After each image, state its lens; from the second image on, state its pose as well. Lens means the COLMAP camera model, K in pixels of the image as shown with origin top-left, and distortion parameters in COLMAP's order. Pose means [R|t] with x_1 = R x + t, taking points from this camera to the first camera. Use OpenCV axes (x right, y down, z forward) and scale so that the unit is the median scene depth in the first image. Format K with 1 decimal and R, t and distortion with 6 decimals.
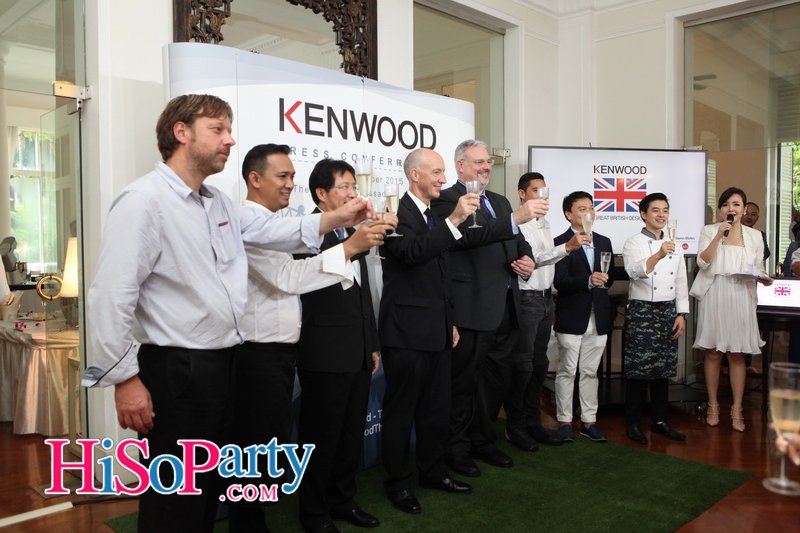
lens RADIAL K [[705.4, 0, 399.9], [0, 705.4, 267.6], [0, 0, 1]] dist [-0.089220, 0.048558]
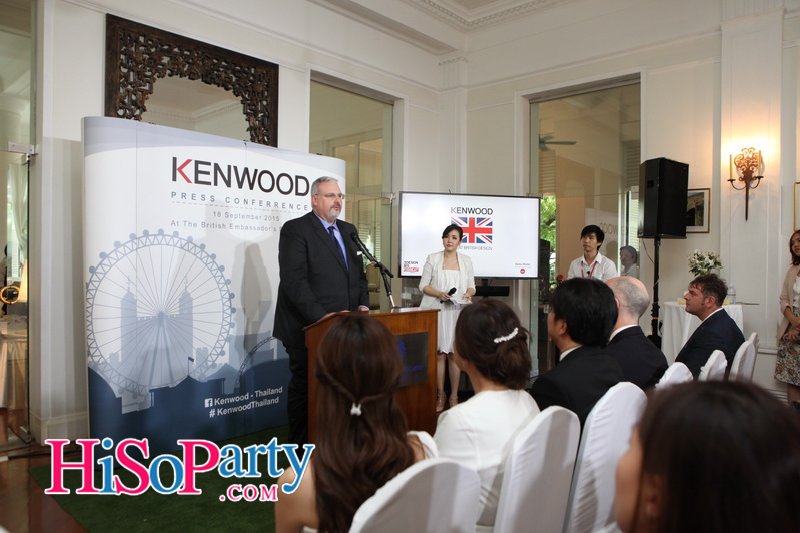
lens RADIAL K [[580.2, 0, 404.7], [0, 580.2, 267.9], [0, 0, 1]] dist [-0.105491, 0.056724]
pose [[0.999127, 0.014512, 0.039176, 0.185043], [-0.013429, 0.999524, -0.027775, -0.002476], [-0.039560, 0.027225, 0.998846, -0.087040]]
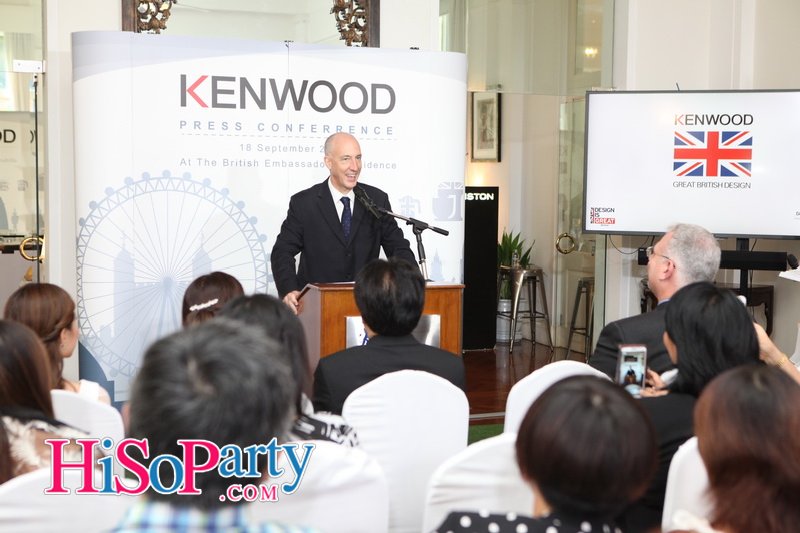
lens RADIAL K [[1215.7, 0, 402.4], [0, 1215.7, 266.0], [0, 0, 1]] dist [0.020825, 0.000000]
pose [[0.909754, 0.044009, -0.412807, 0.689057], [-0.030002, 0.998735, 0.040355, -0.033544], [0.414061, -0.024328, 0.909924, -0.395662]]
